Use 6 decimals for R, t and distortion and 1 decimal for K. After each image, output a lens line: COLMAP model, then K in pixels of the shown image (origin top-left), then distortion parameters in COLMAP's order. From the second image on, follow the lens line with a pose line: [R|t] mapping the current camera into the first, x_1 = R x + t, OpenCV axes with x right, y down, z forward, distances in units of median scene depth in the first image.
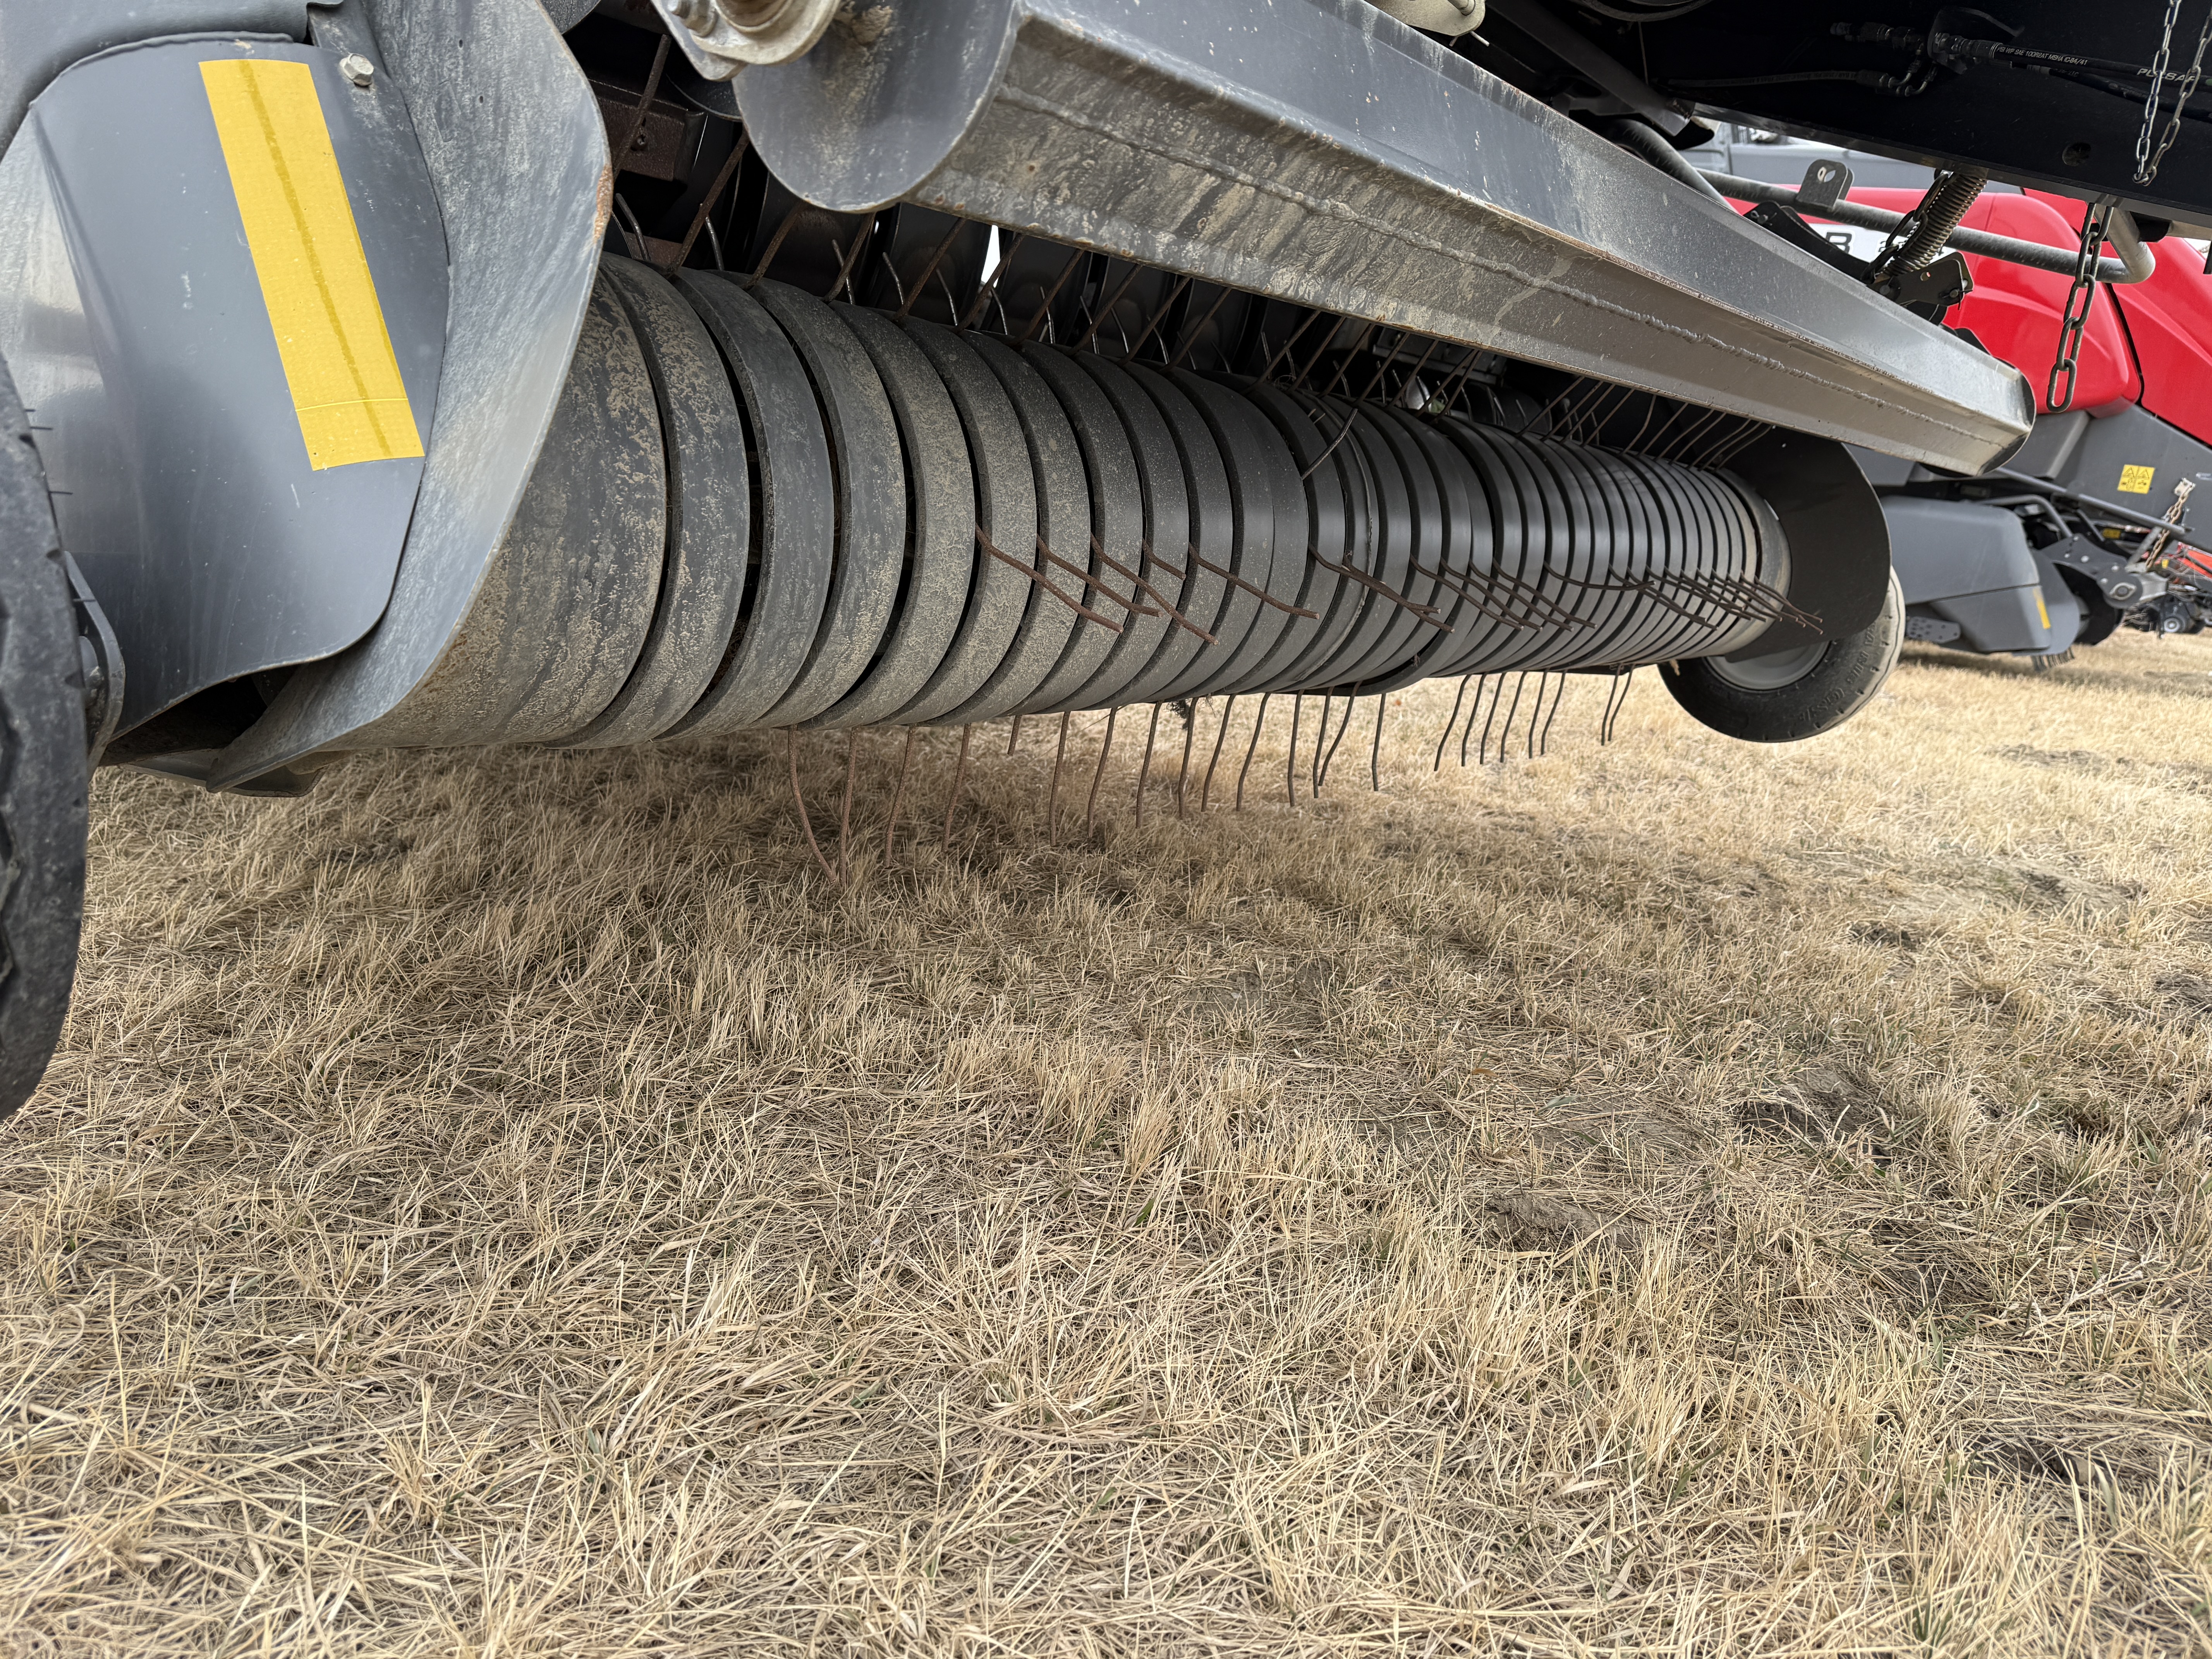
lens RADIAL K [[1522.4, 0, 1106.0], [0, 1522.4, 829.5], [0, 0, 1]] dist [0.001173, -0.002268]
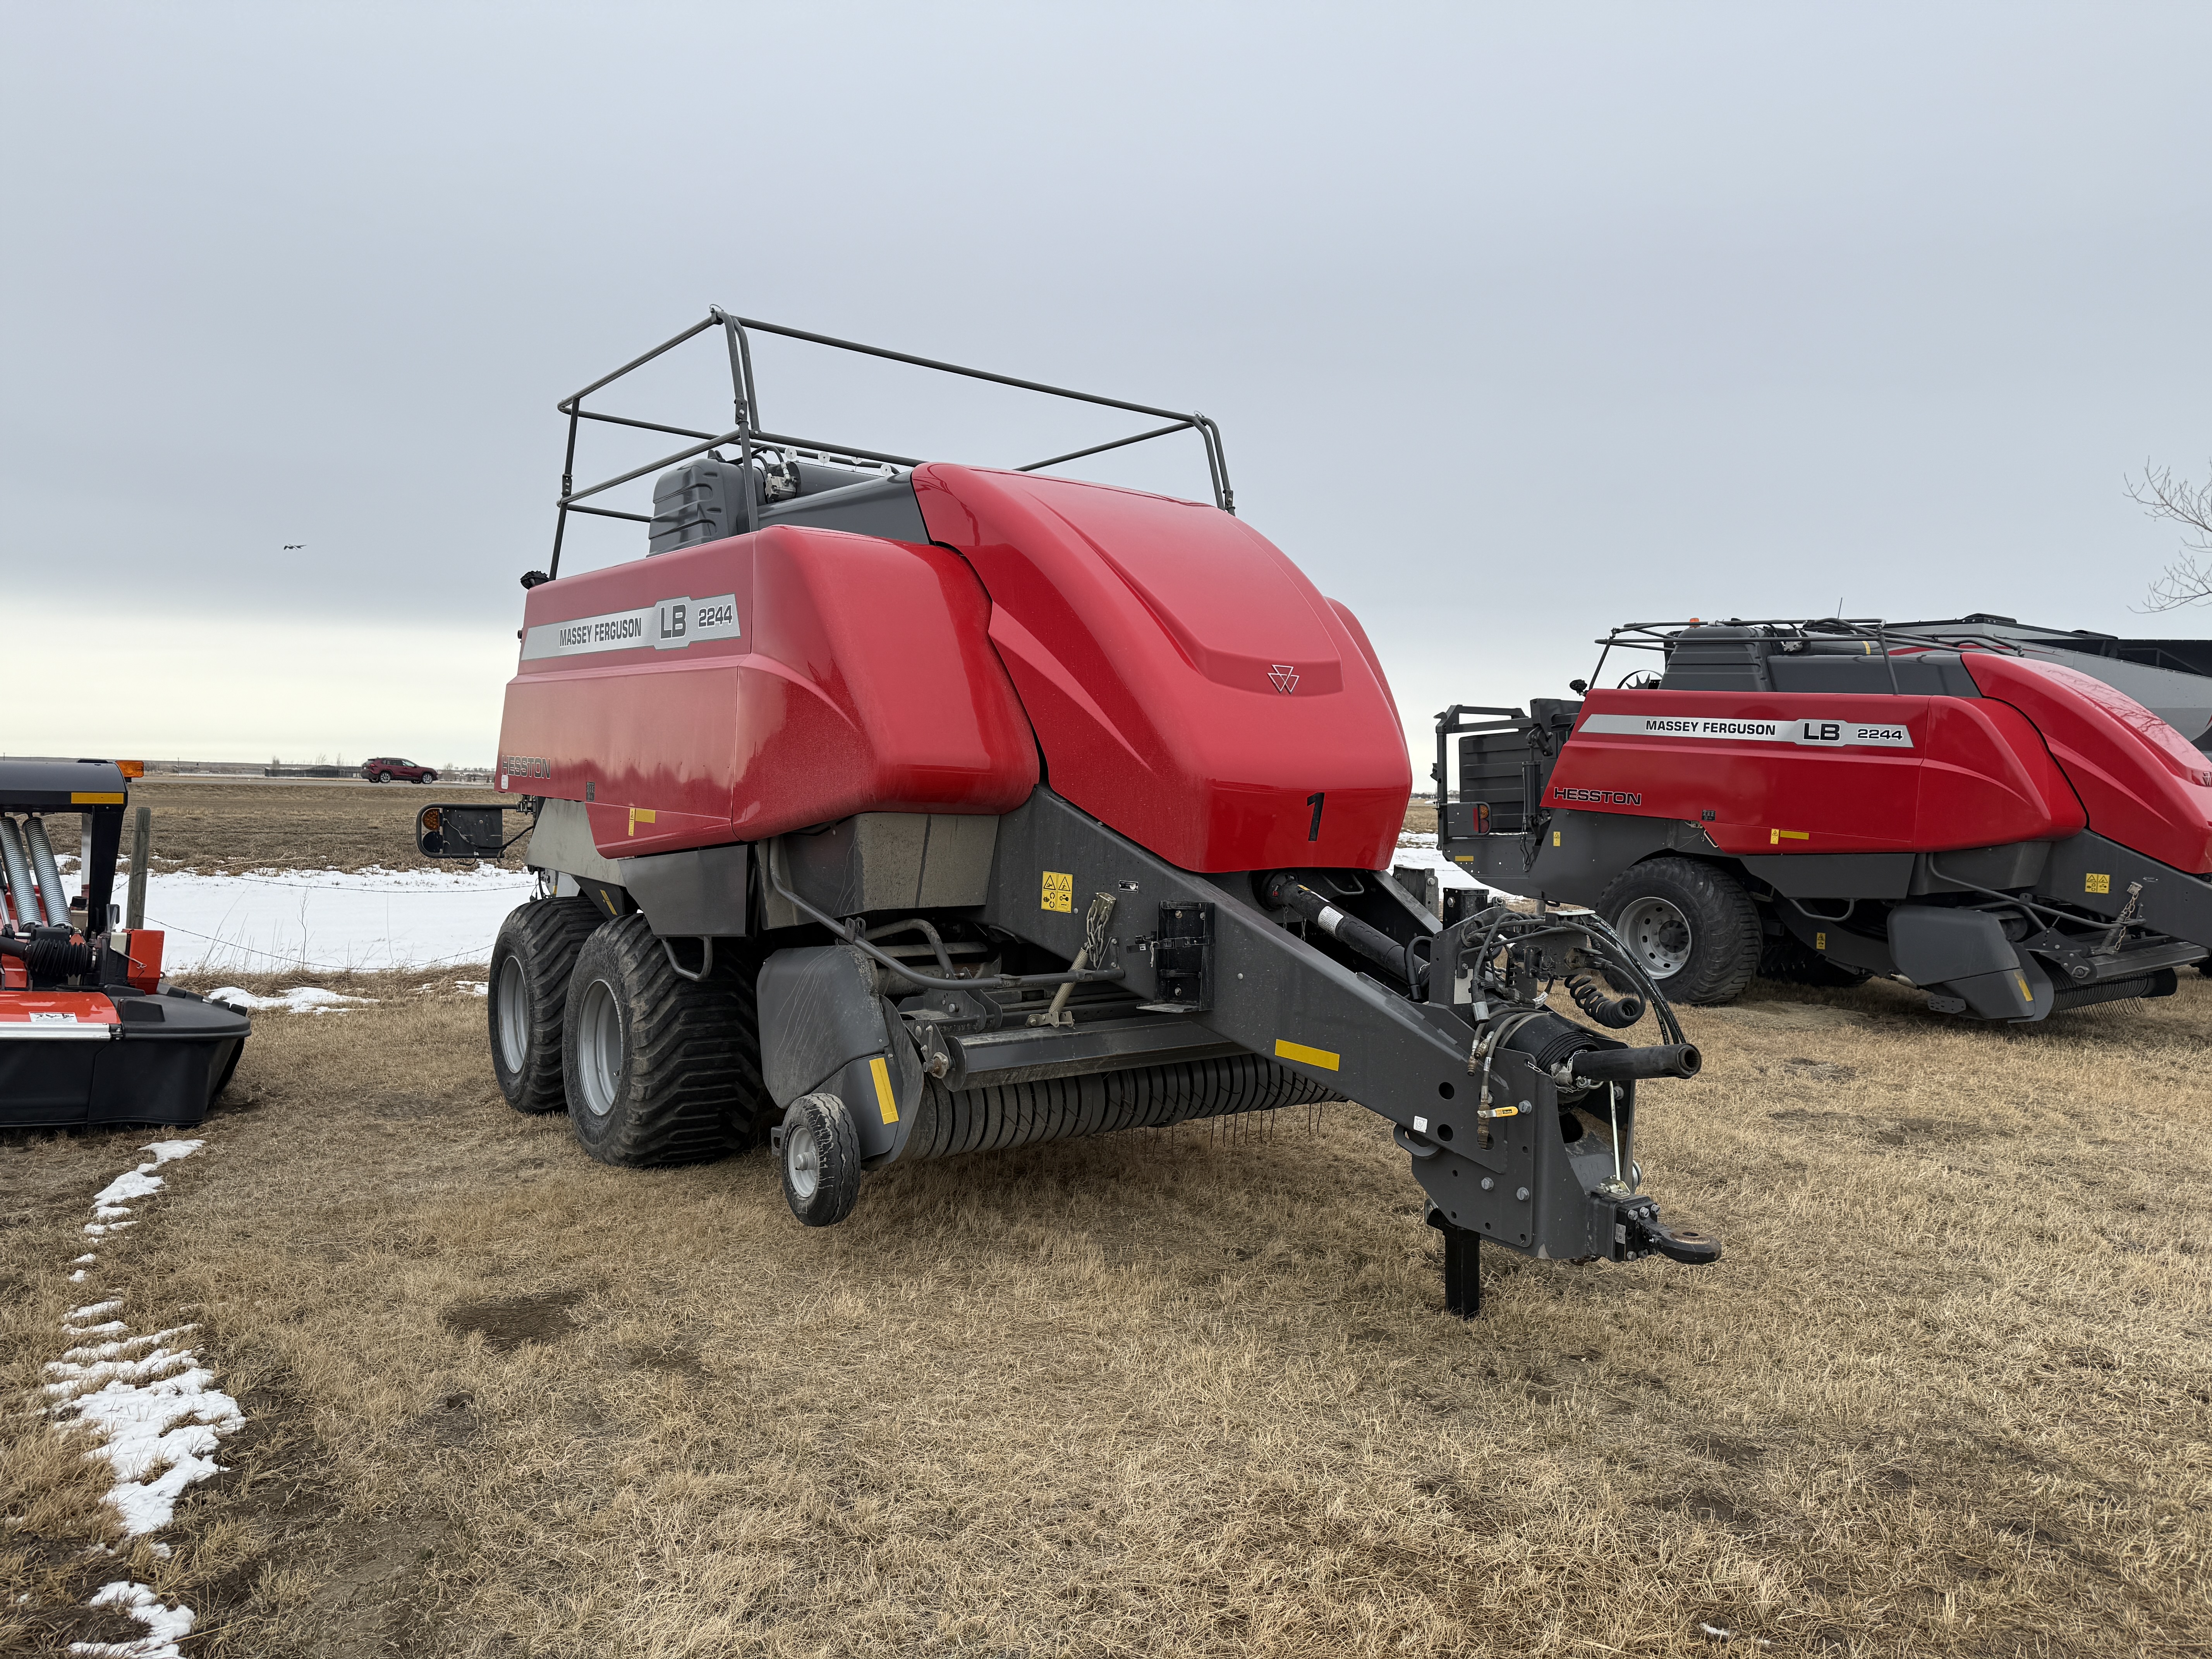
lens RADIAL K [[1522.4, 0, 1106.0], [0, 1522.4, 829.5], [0, 0, 1]] dist [0.001173, -0.002268]
pose [[0.960534, -0.079032, -0.266697, 1.108141], [0.018135, 0.974540, -0.223477, 0.014773], [0.277569, 0.209821, 0.937513, -2.535762]]
